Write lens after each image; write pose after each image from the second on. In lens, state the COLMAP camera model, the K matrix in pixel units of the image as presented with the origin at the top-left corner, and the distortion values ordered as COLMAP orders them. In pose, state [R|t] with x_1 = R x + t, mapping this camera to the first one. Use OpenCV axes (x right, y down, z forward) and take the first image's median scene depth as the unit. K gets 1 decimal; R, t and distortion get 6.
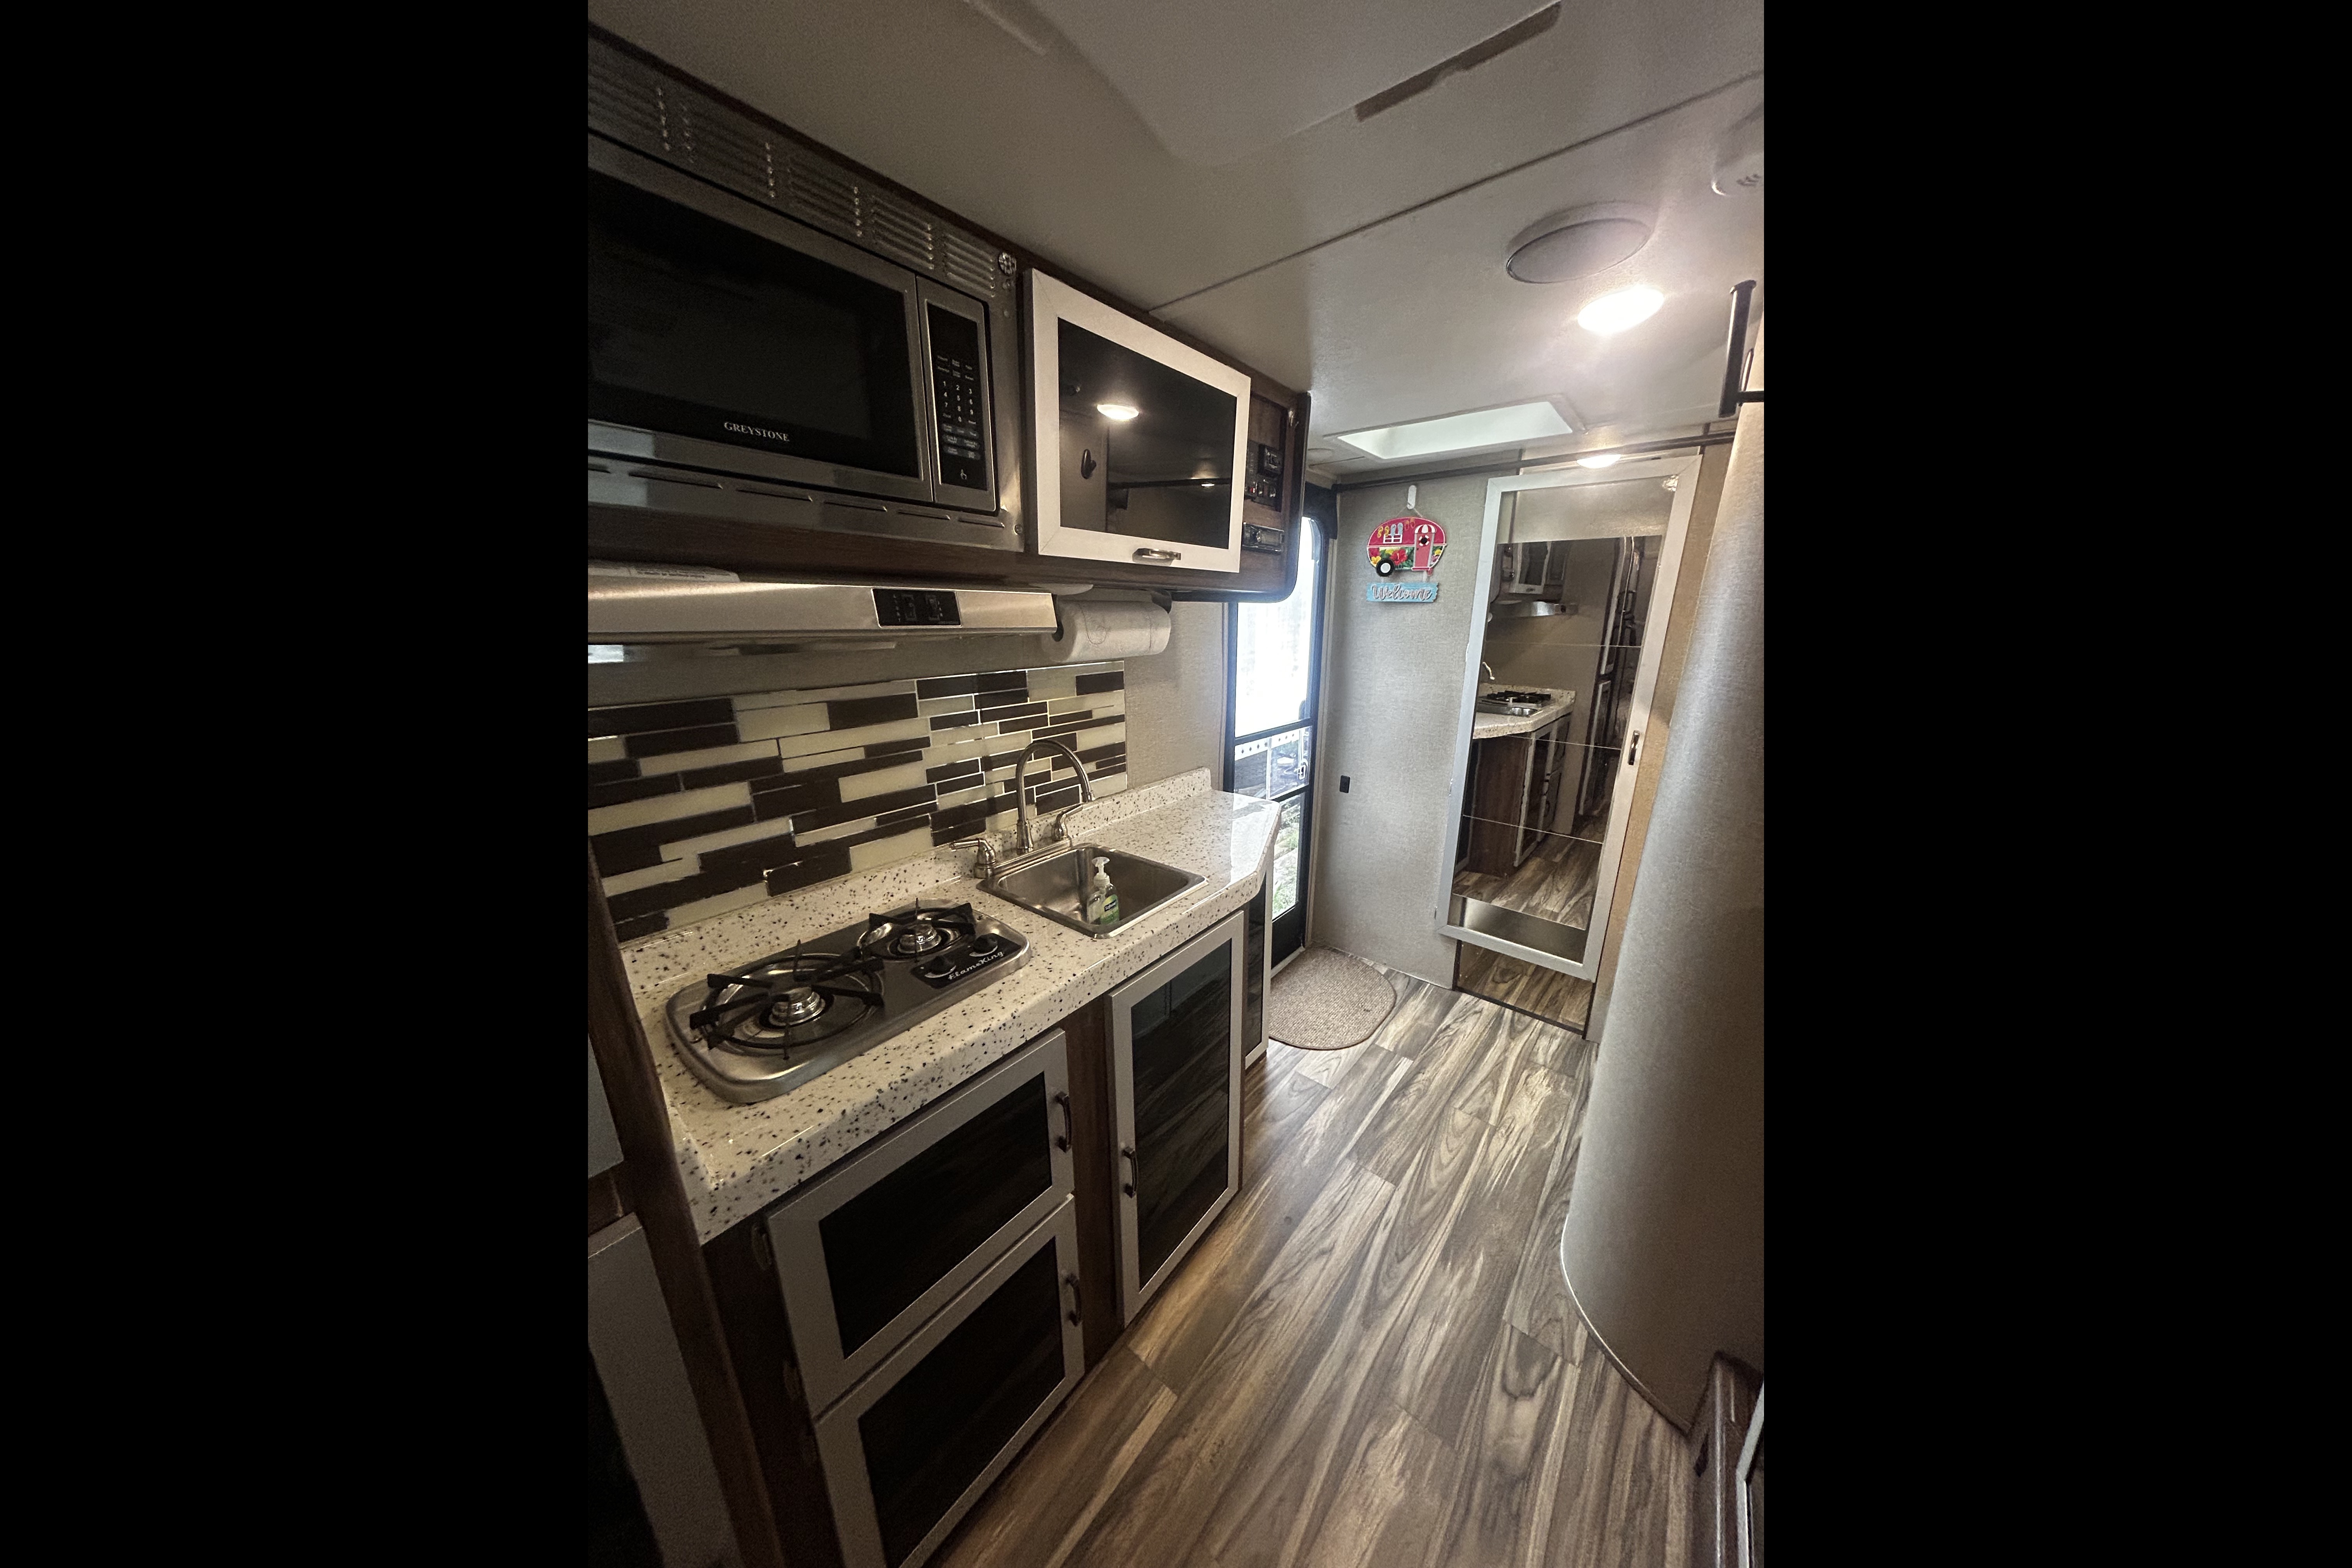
lens RADIAL K [[641.4, 0, 1181.6], [0, 641.4, 787.5], [0, 0, 1]] dist [-0.000387, -0.000024]
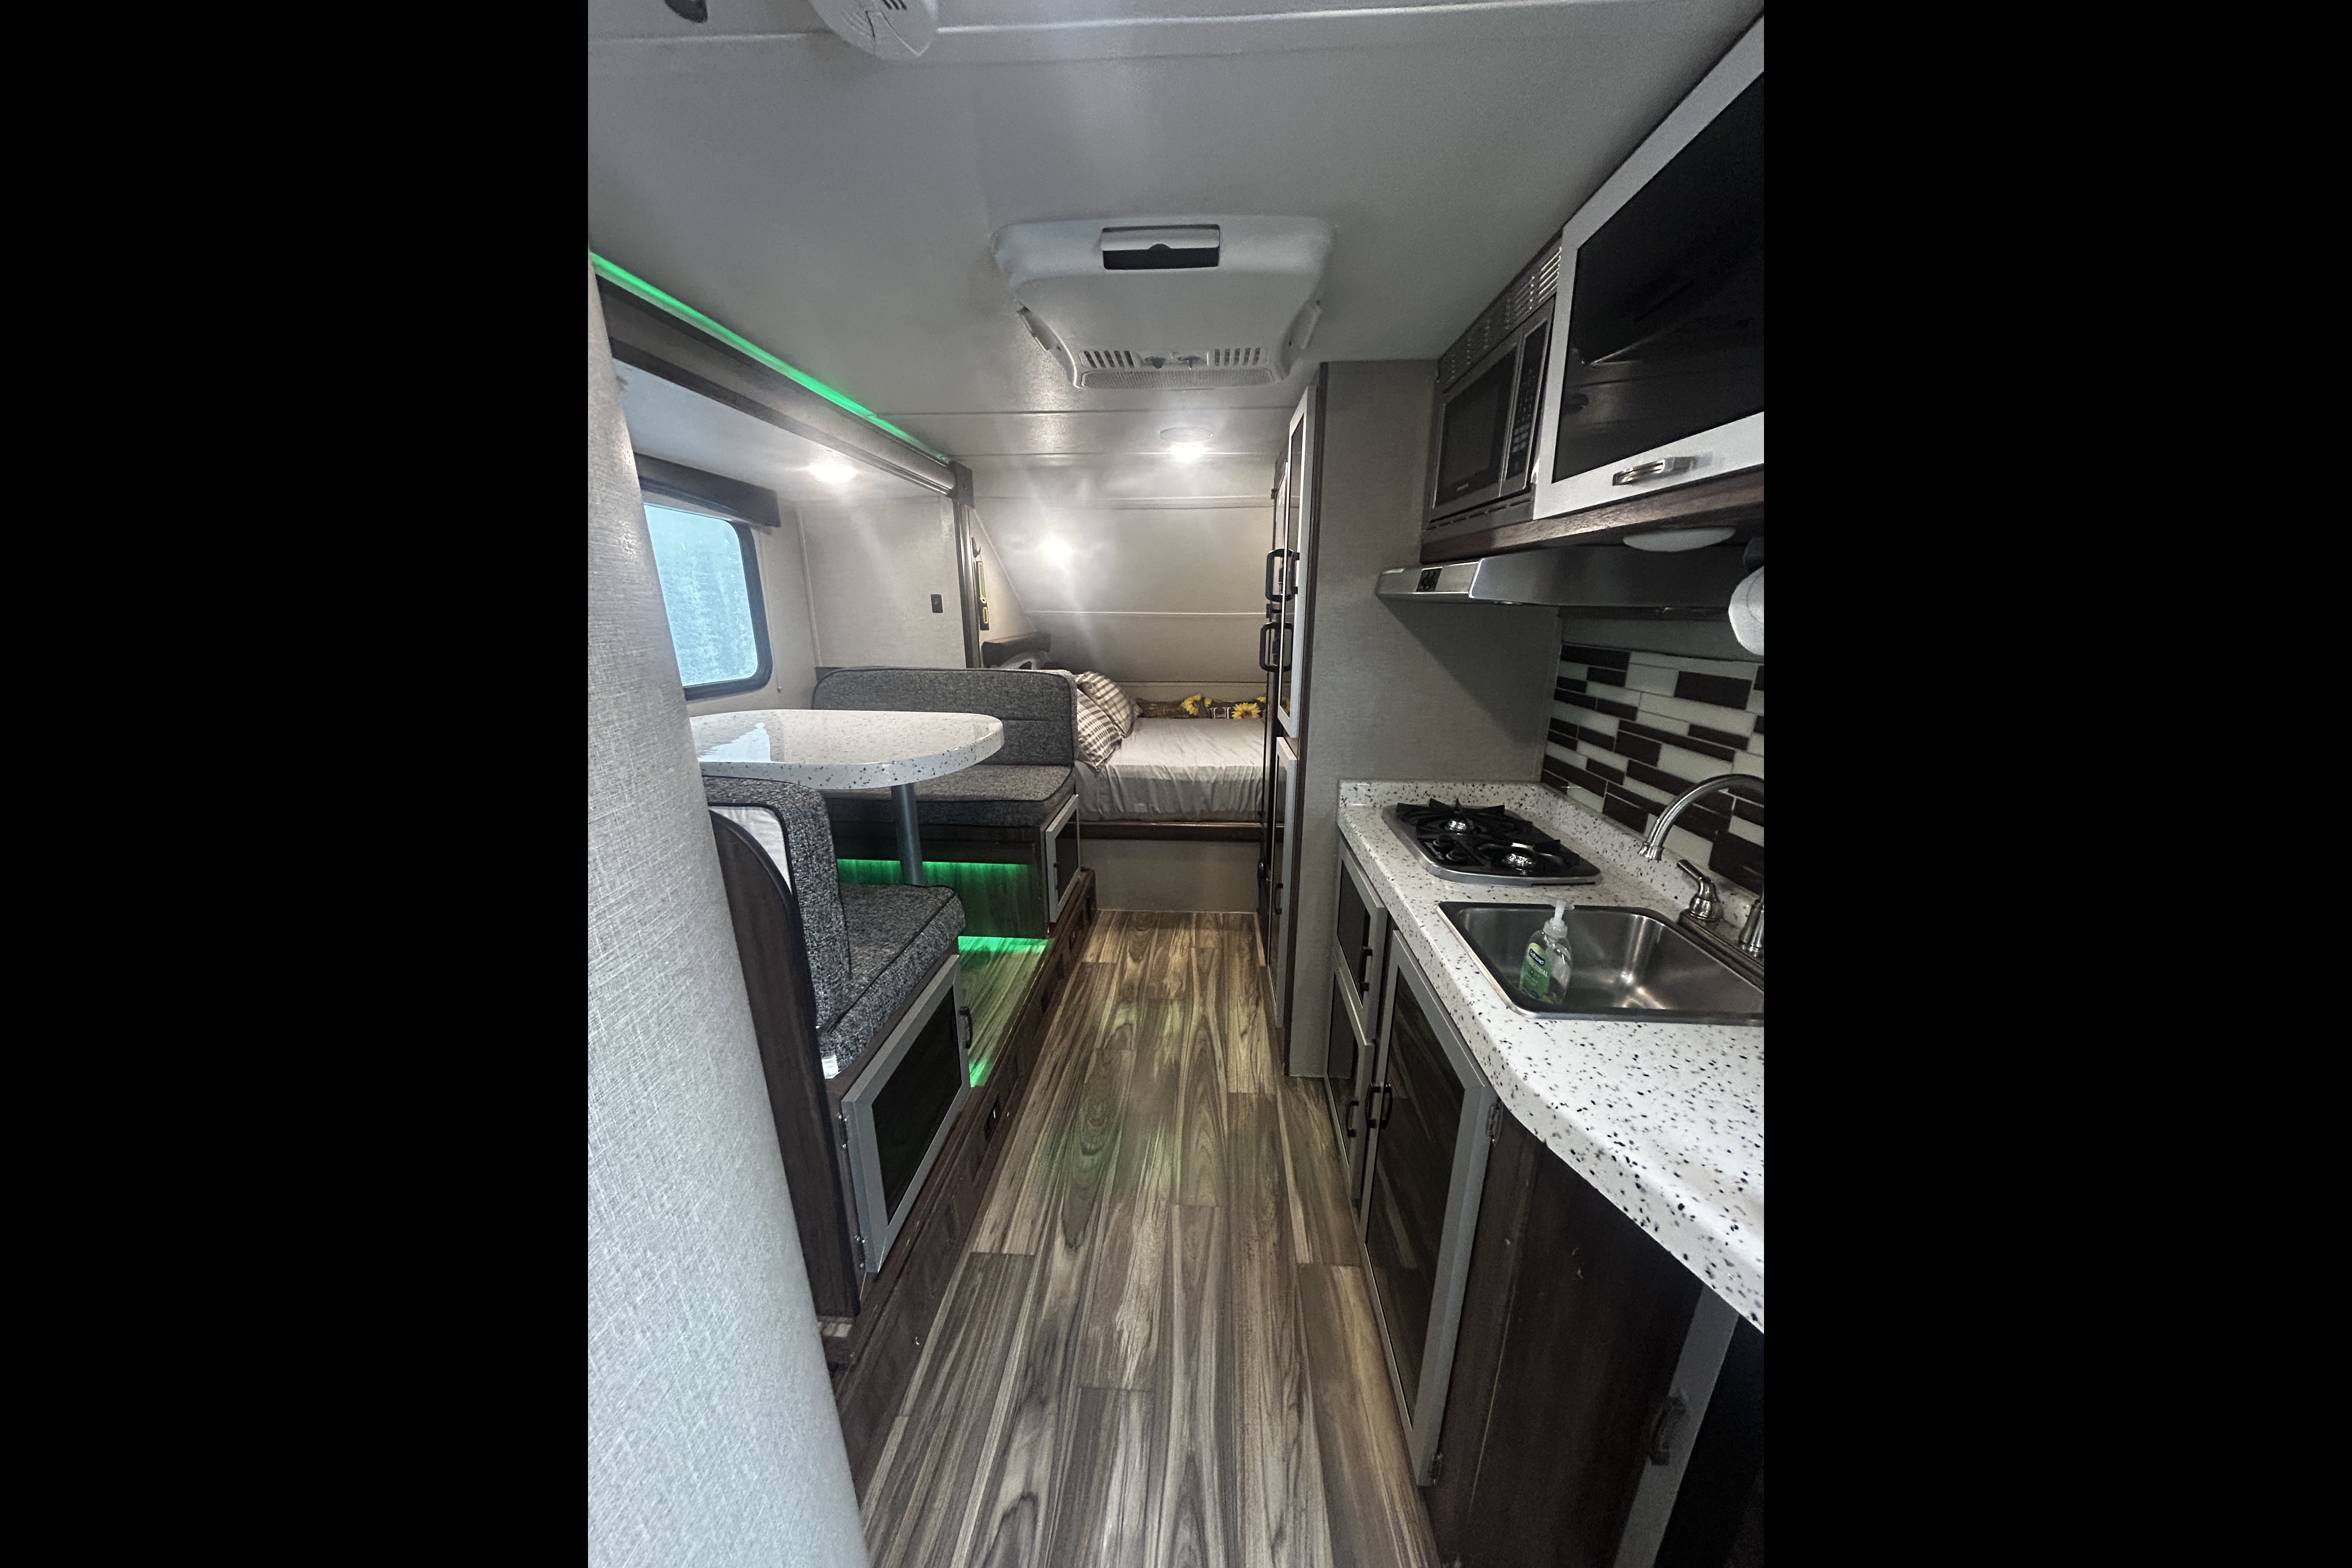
lens RADIAL K [[641.4, 0, 1180.9], [0, 641.4, 795.5], [0, 0, 1]] dist [-0.000387, -0.000024]
pose [[-0.807042, 0.164383, -0.567152, 0.696697], [-0.163446, 0.860757, 0.482061, -0.312846], [0.567423, 0.481742, -0.667800, 1.268243]]
